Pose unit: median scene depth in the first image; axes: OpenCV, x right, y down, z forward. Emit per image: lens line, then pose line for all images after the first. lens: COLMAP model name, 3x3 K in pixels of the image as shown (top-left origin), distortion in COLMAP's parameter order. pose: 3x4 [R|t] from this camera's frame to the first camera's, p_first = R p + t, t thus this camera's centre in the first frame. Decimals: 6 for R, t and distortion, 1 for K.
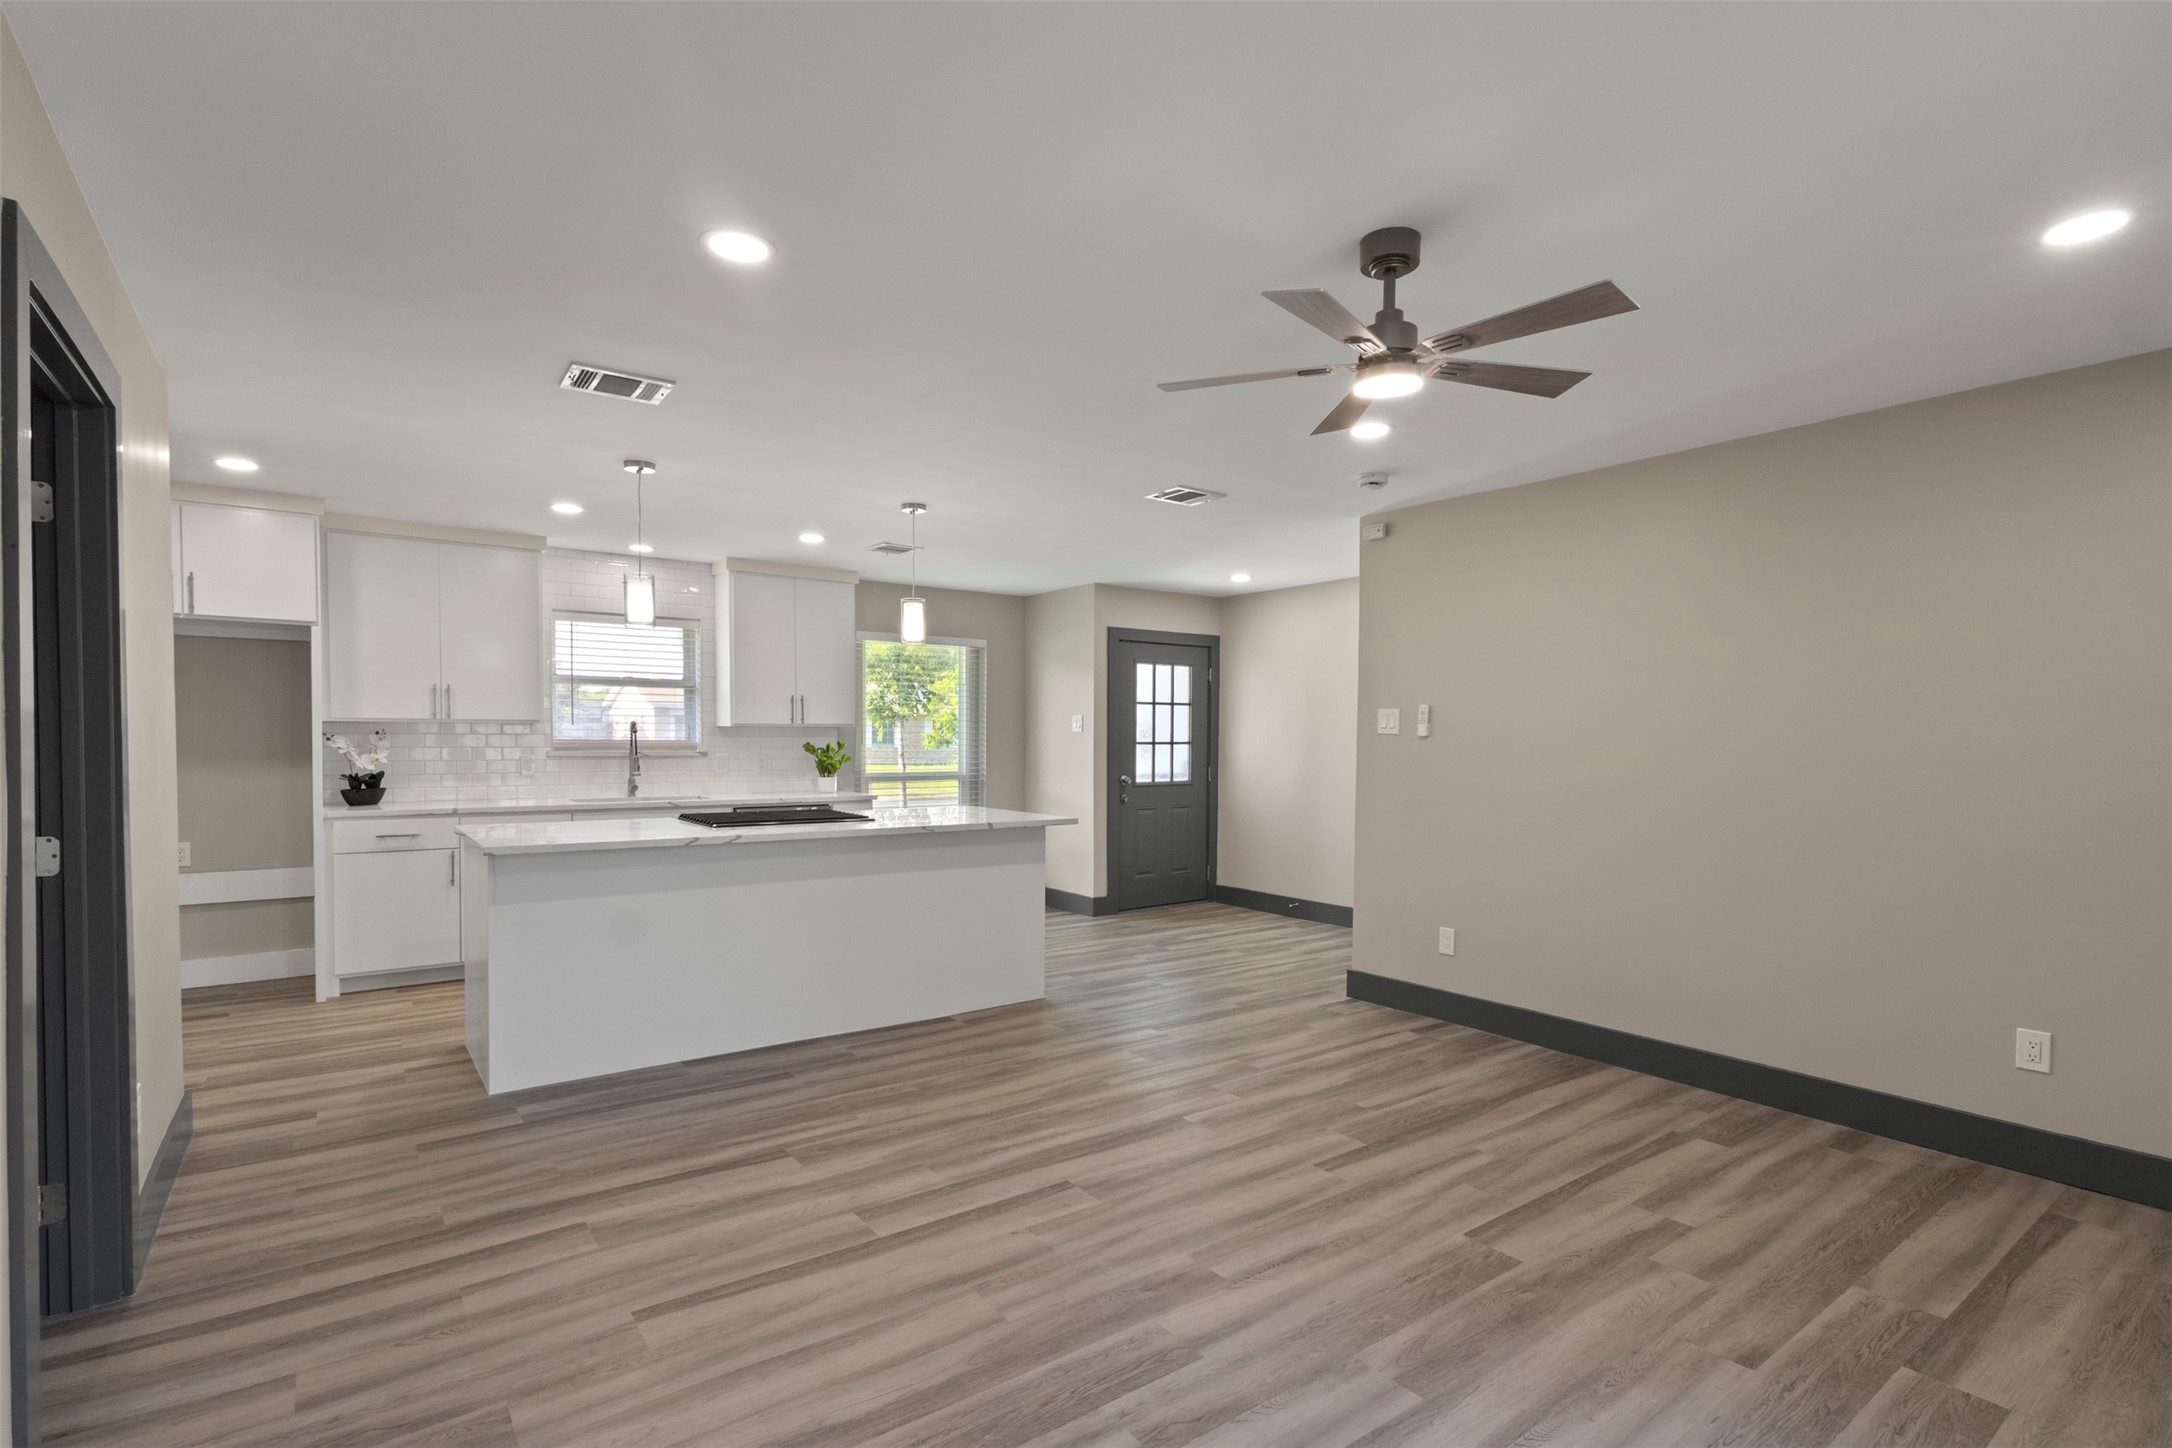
lens RADIAL K [[1005.2, 0, 1090.8], [0, 1005.2, 785.1], [0, 0, 1]] dist [0.003383, 0.000085]
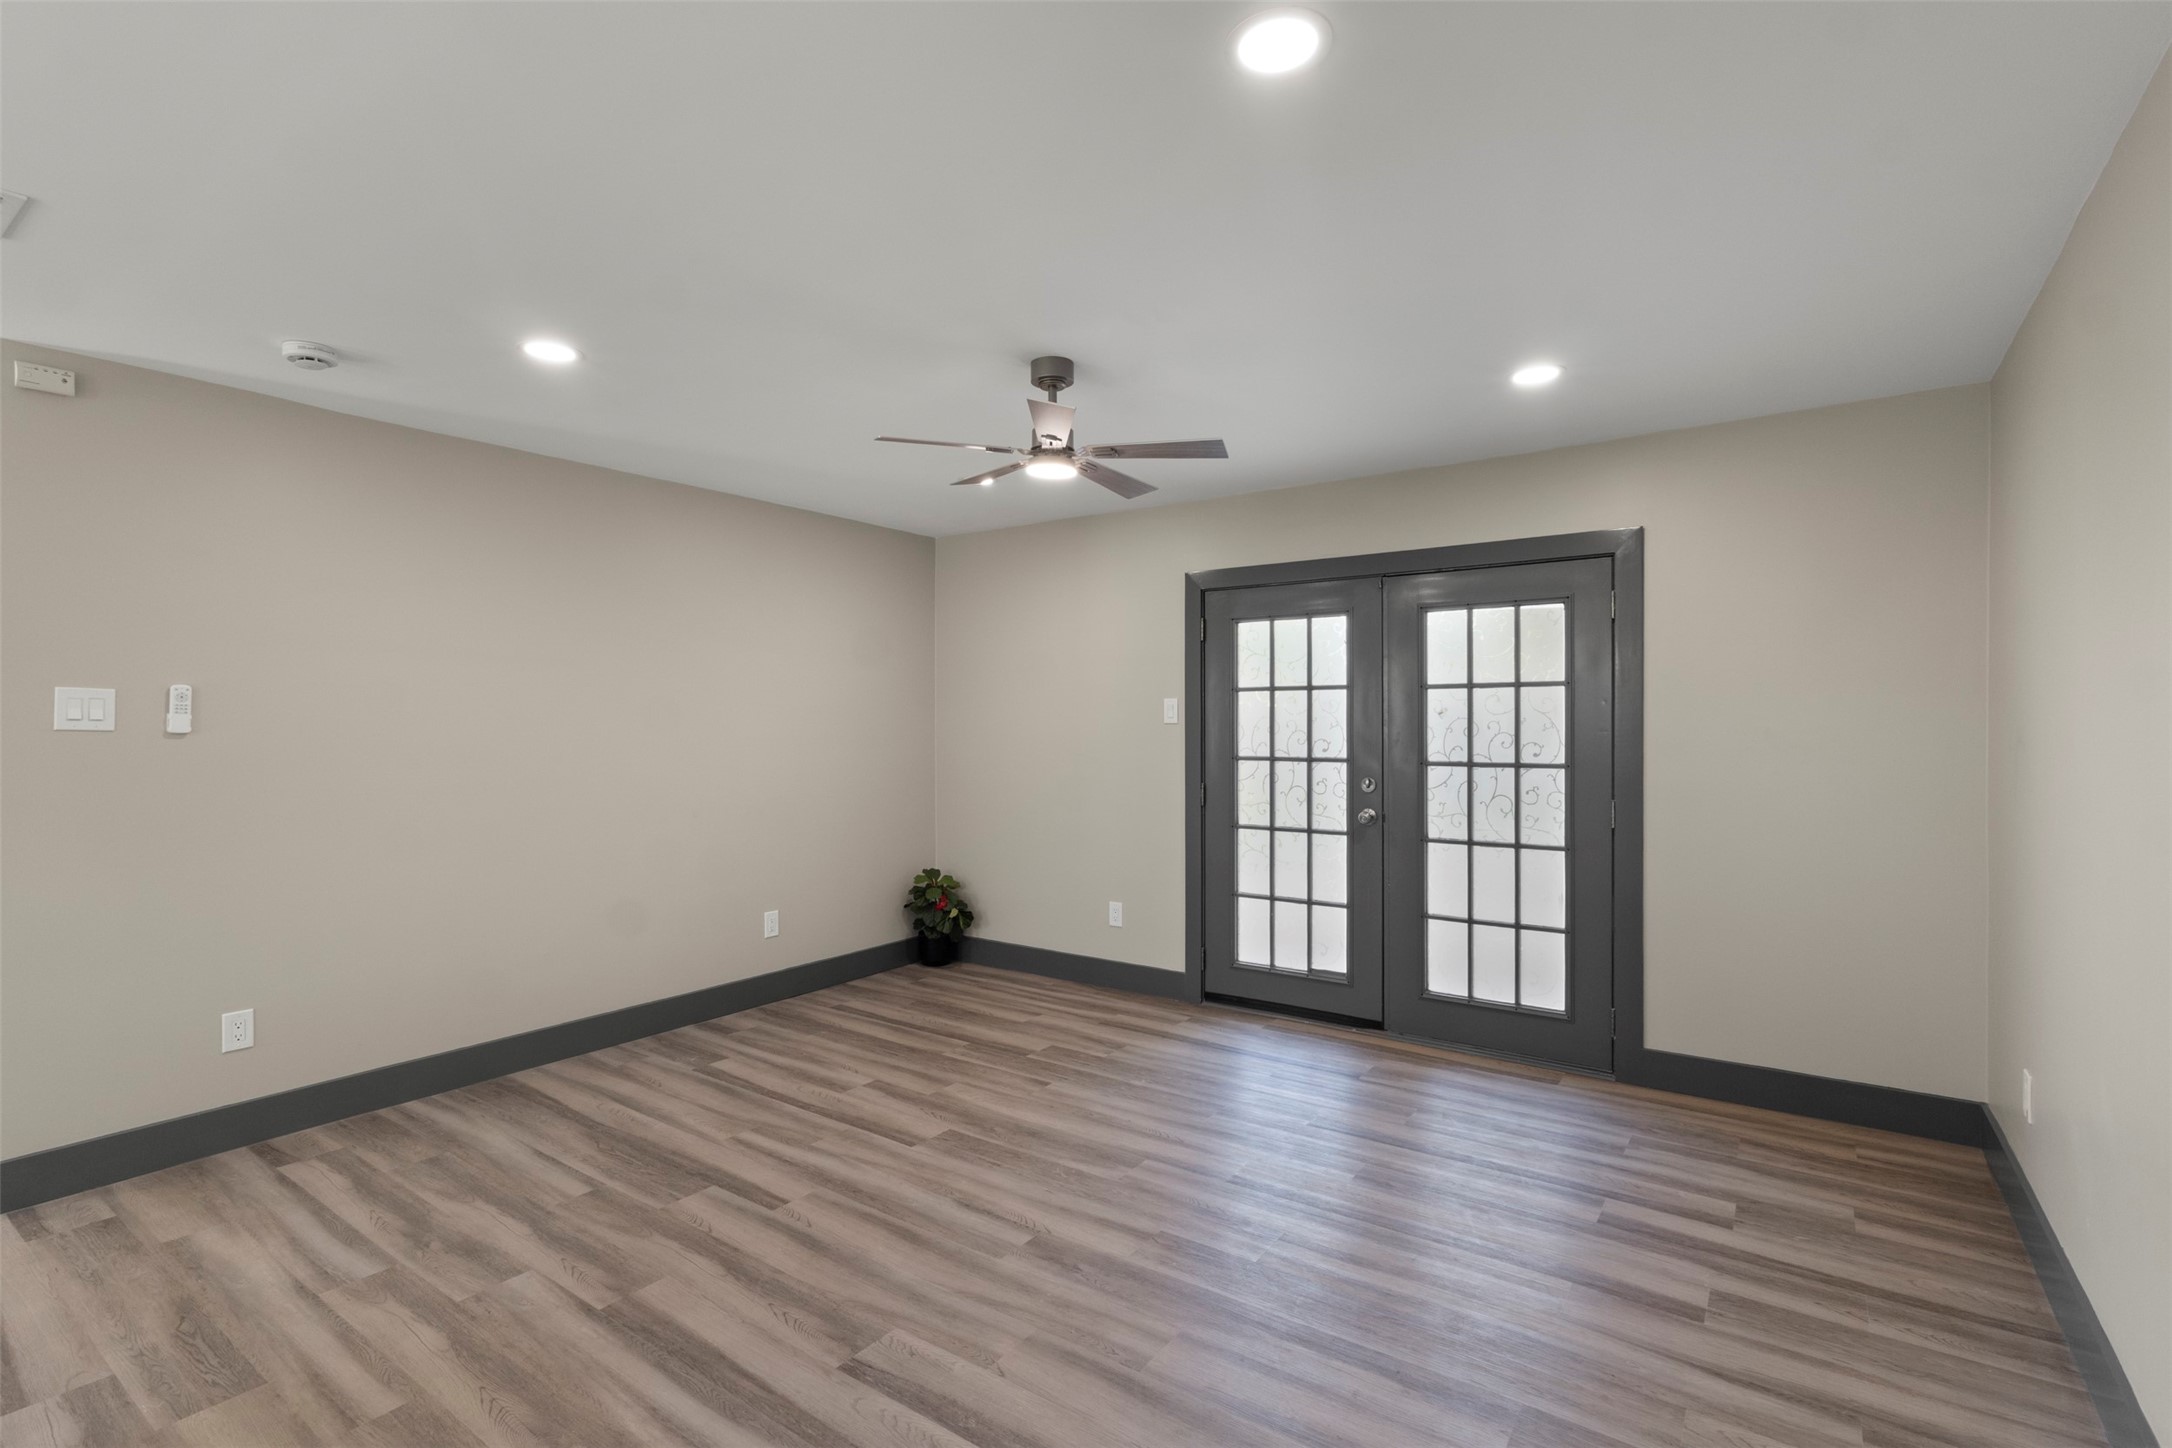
lens RADIAL K [[1005.2, 0, 1080.3], [0, 1005.2, 731.2], [0, 0, 1]] dist [0.003383, 0.000085]
pose [[-0.303008, -0.013188, 0.952897, -0.465150], [0.044391, 0.998624, 0.027937, -0.041450], [-0.951954, 0.050765, -0.302005, 0.641673]]
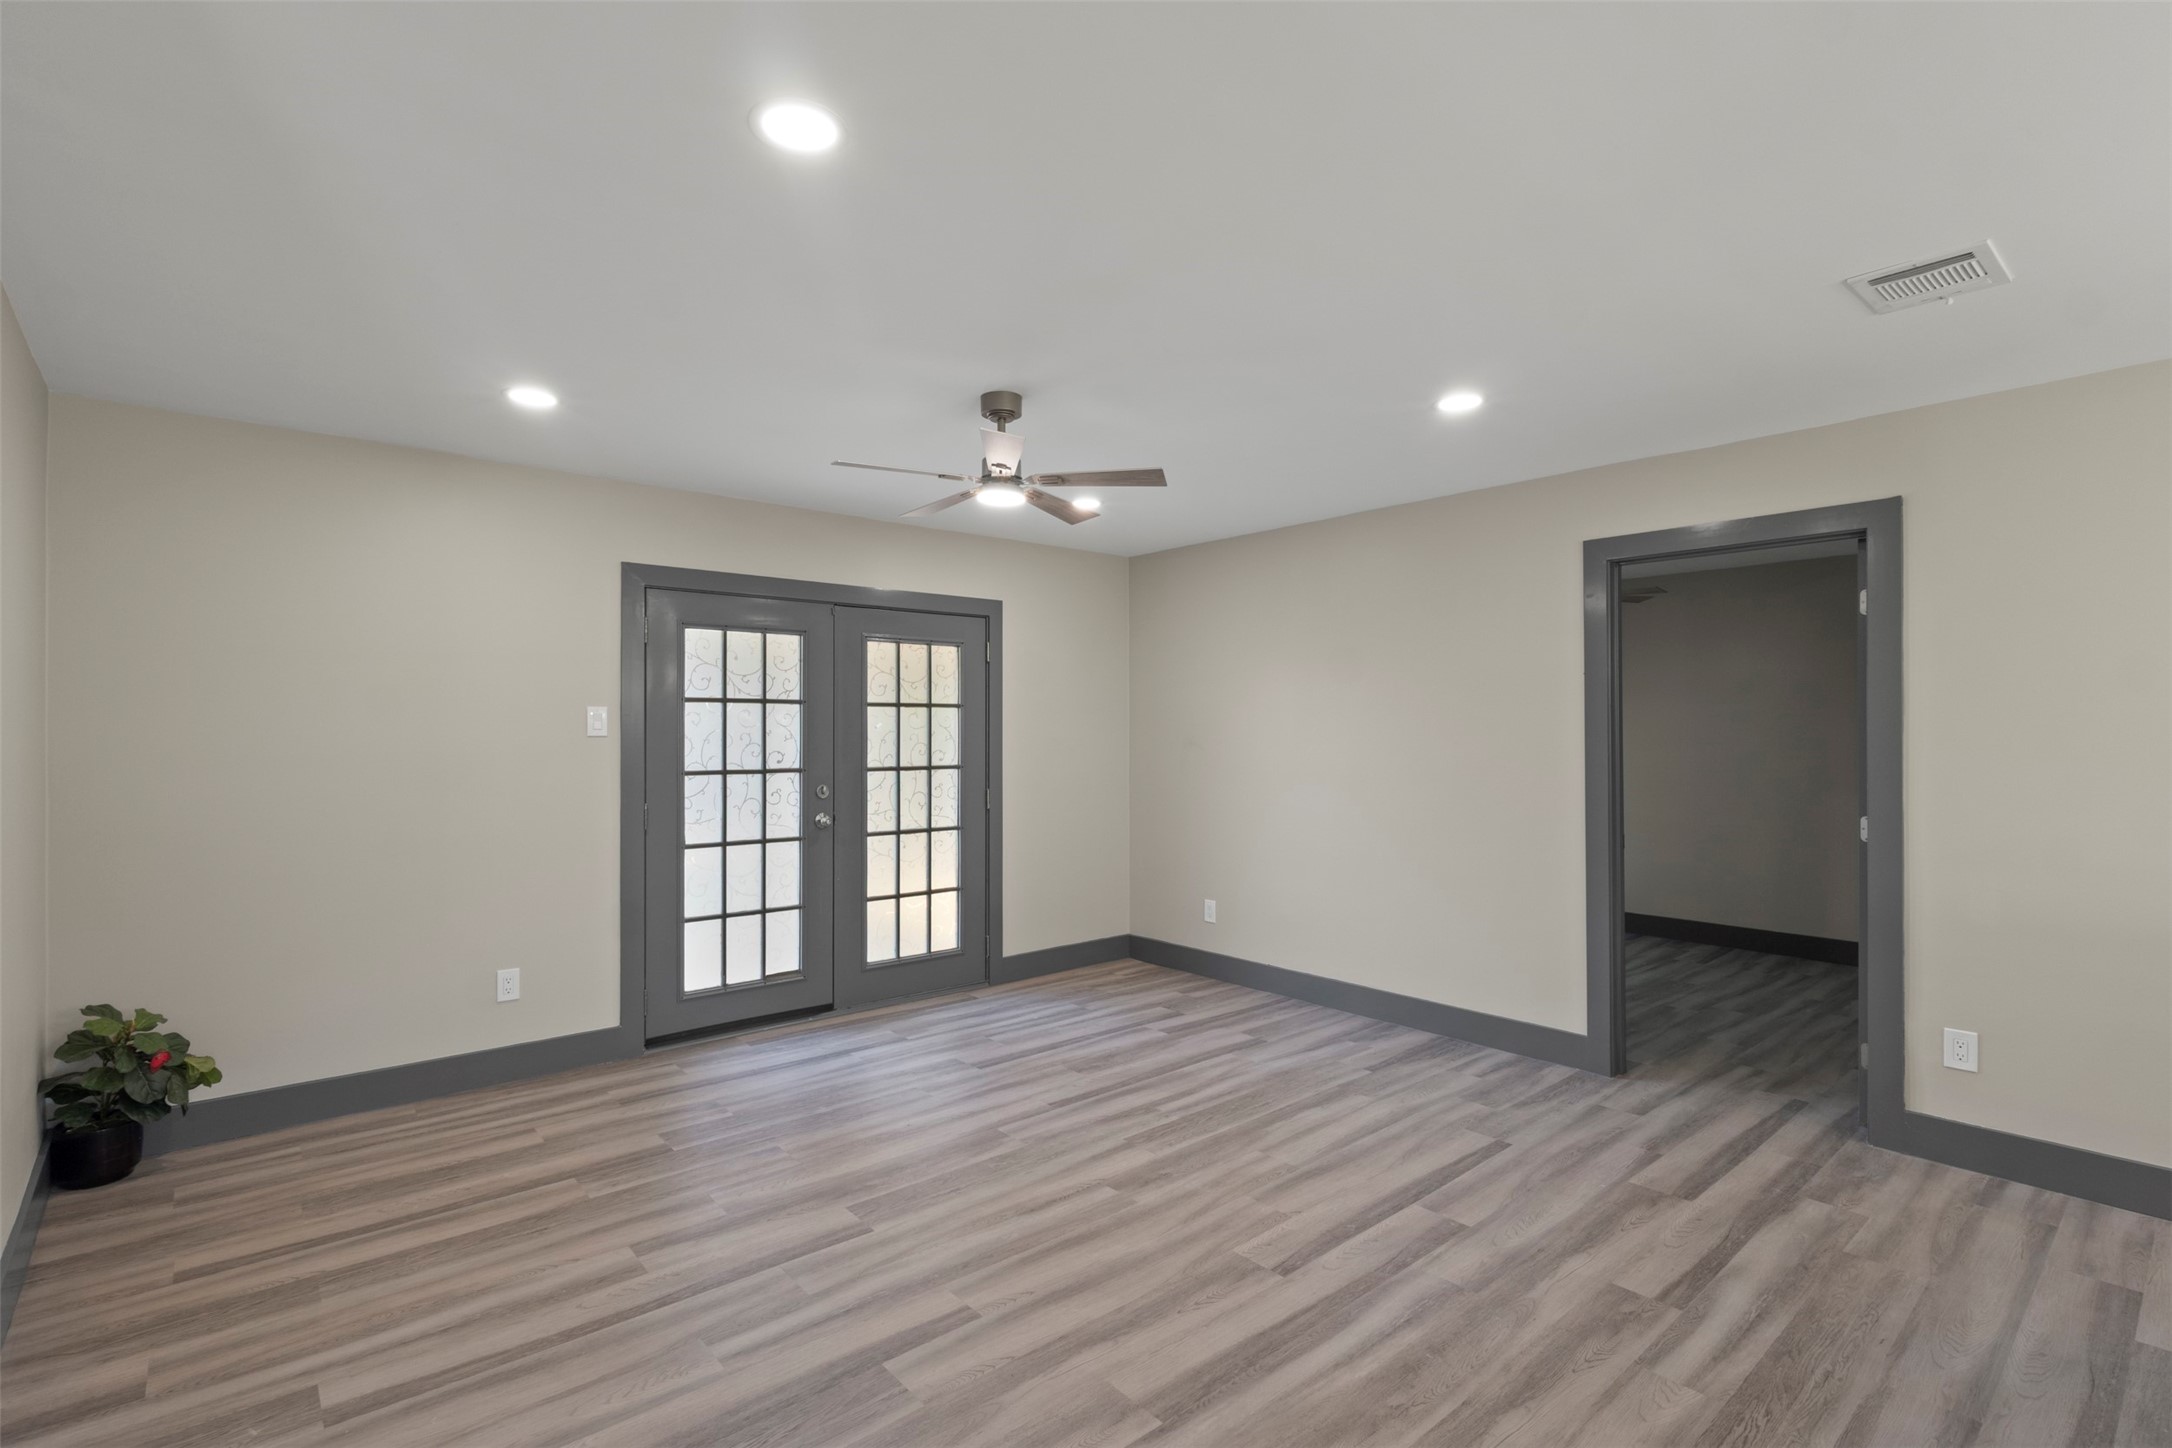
lens RADIAL K [[1005.2, 0, 1080.1], [0, 1005.2, 730.9], [0, 0, 1]] dist [0.003383, 0.000085]
pose [[-0.997457, -0.007809, -0.070842, 0.132312], [-0.011112, 0.998864, 0.046347, -0.065602], [0.070399, 0.047016, -0.996410, 1.132160]]
